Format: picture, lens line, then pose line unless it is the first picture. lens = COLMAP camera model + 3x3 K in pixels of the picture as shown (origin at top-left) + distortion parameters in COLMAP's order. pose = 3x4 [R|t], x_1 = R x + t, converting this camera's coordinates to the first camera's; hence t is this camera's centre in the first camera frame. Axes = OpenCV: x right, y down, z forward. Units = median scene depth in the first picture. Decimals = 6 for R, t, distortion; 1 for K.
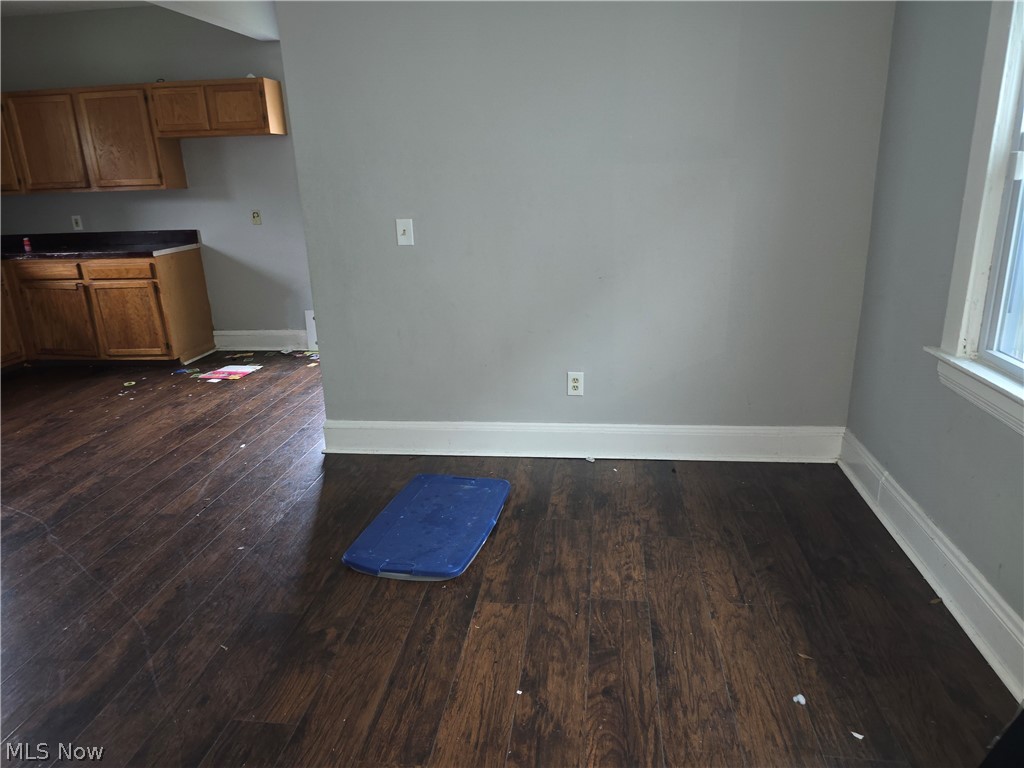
lens RADIAL K [[689.3, 0, 508.6], [0, 689.3, 380.9], [0, 0, 1]] dist [0.048639, -0.039706]
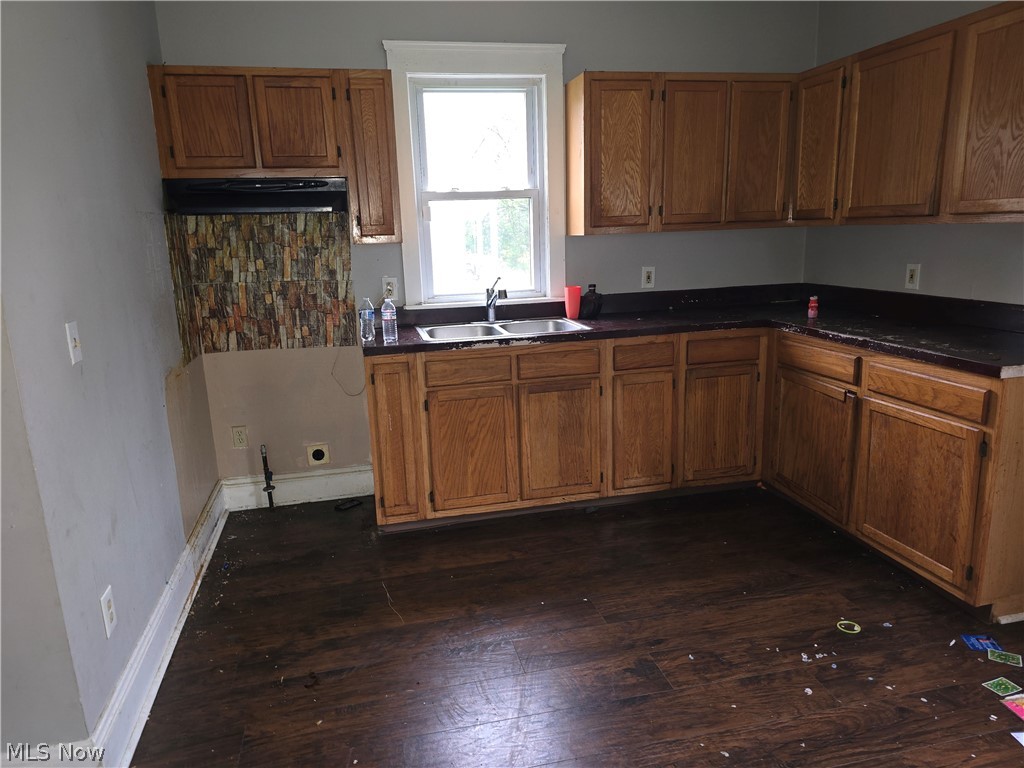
lens RADIAL K [[689.3, 0, 508.6], [0, 689.3, 380.9], [0, 0, 1]] dist [0.048639, -0.039706]
pose [[0.354569, 0.230296, -0.906226, -0.223890], [-0.254689, 0.956334, 0.143381, -0.157367], [0.899675, 0.179967, 0.397740, 0.546990]]
